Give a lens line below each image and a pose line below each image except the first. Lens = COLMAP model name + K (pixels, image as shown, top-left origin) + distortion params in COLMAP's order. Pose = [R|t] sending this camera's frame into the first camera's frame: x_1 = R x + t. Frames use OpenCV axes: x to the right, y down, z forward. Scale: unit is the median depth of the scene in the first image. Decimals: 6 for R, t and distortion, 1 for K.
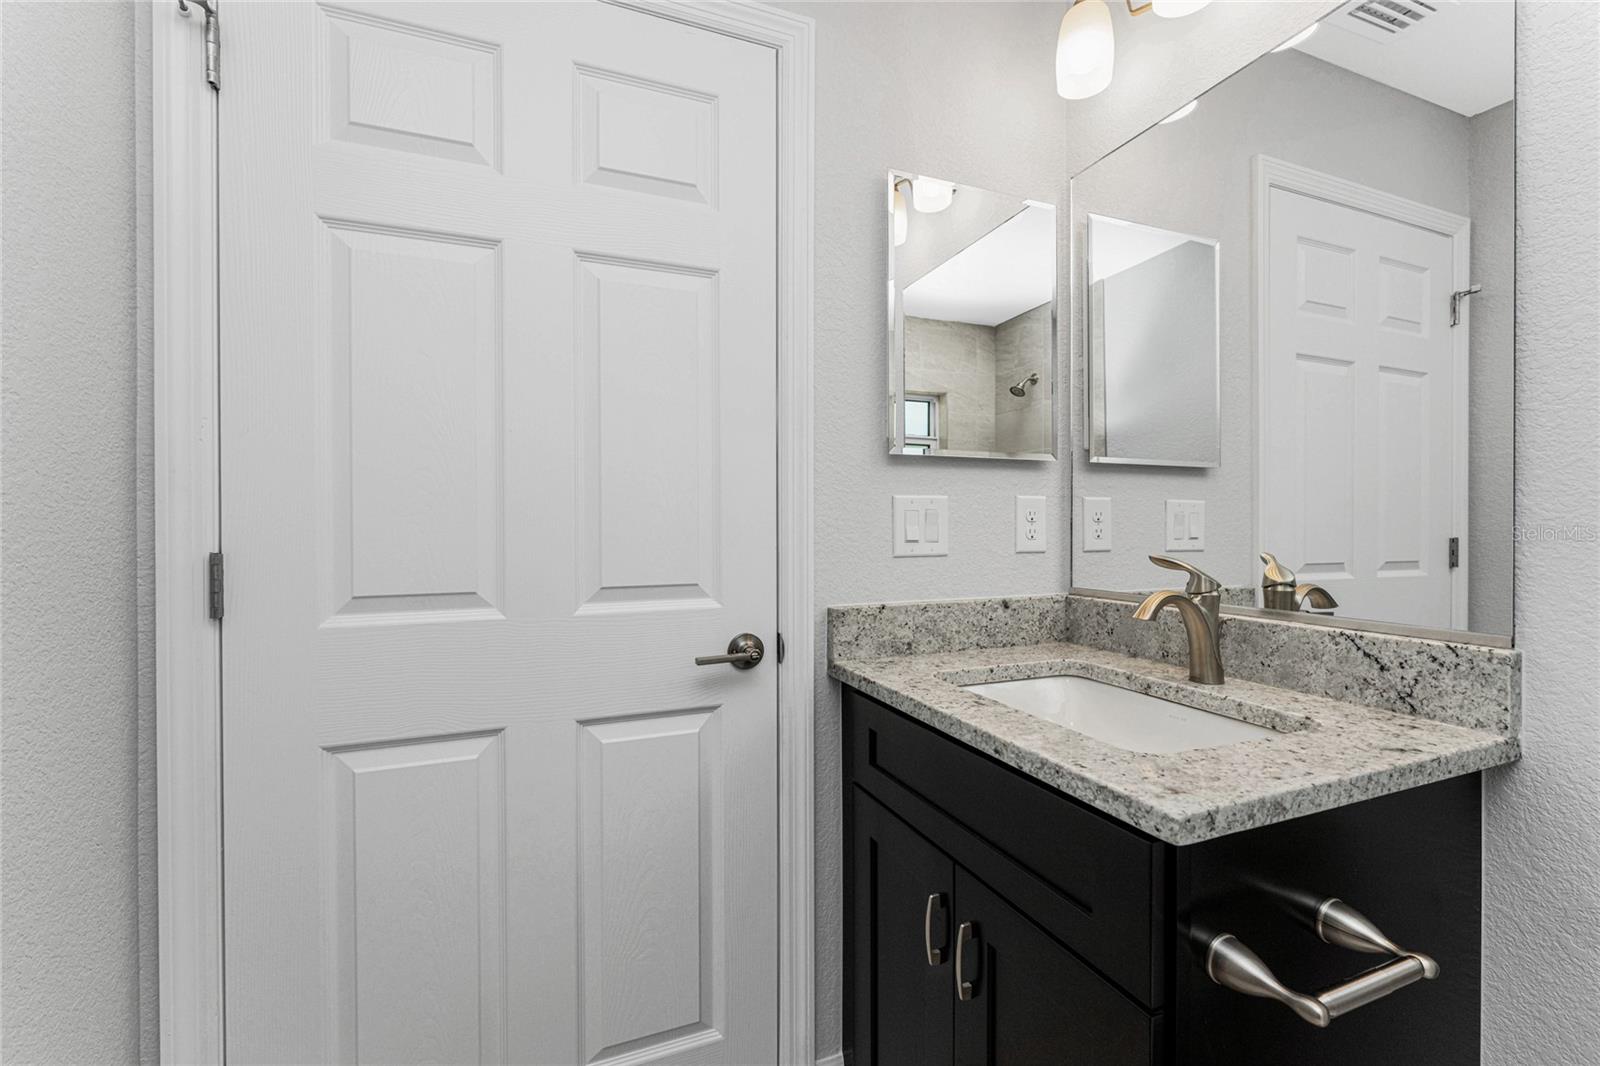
lens RADIAL K [[660.3, 0, 800.9], [0, 660.3, 526.6], [0, 0, 1]] dist [0.000355, 0.000062]
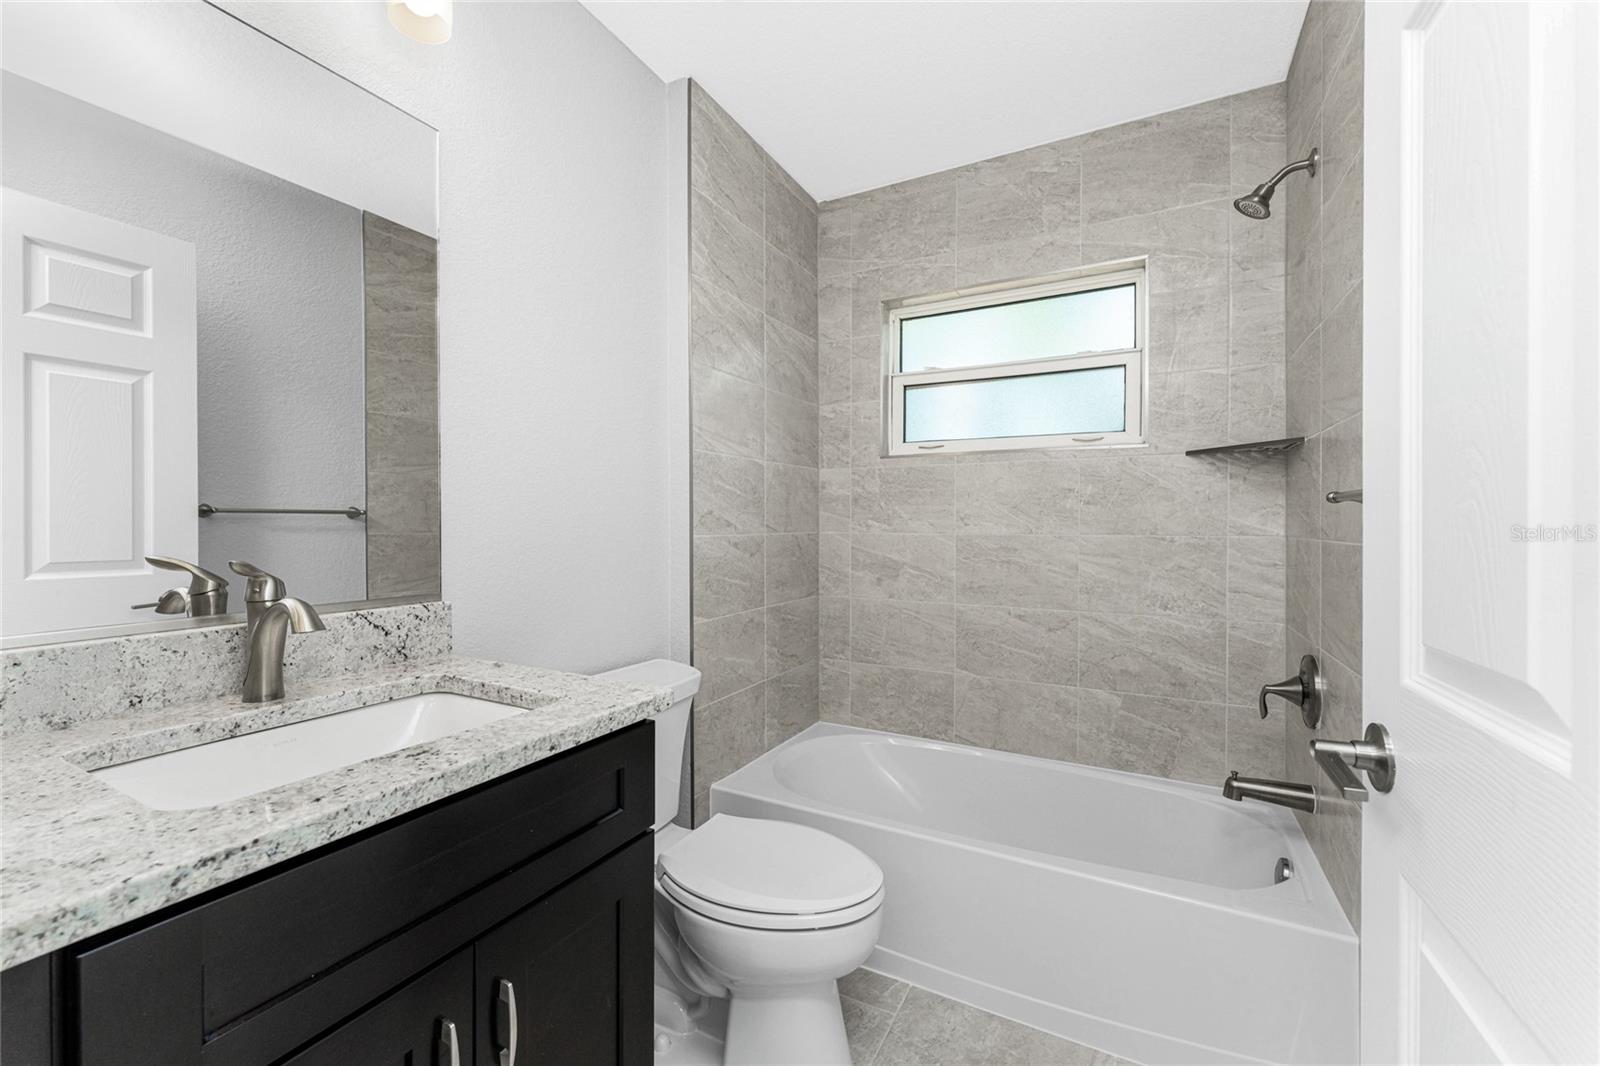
lens RADIAL K [[660.3, 0, 800.9], [0, 660.3, 526.6], [0, 0, 1]] dist [0.000355, 0.000062]
pose [[-0.639261, -0.002296, 0.768986, -0.647325], [0.004148, 0.999971, 0.006433, -0.000881], [-0.768978, 0.007302, -0.639233, 1.220604]]
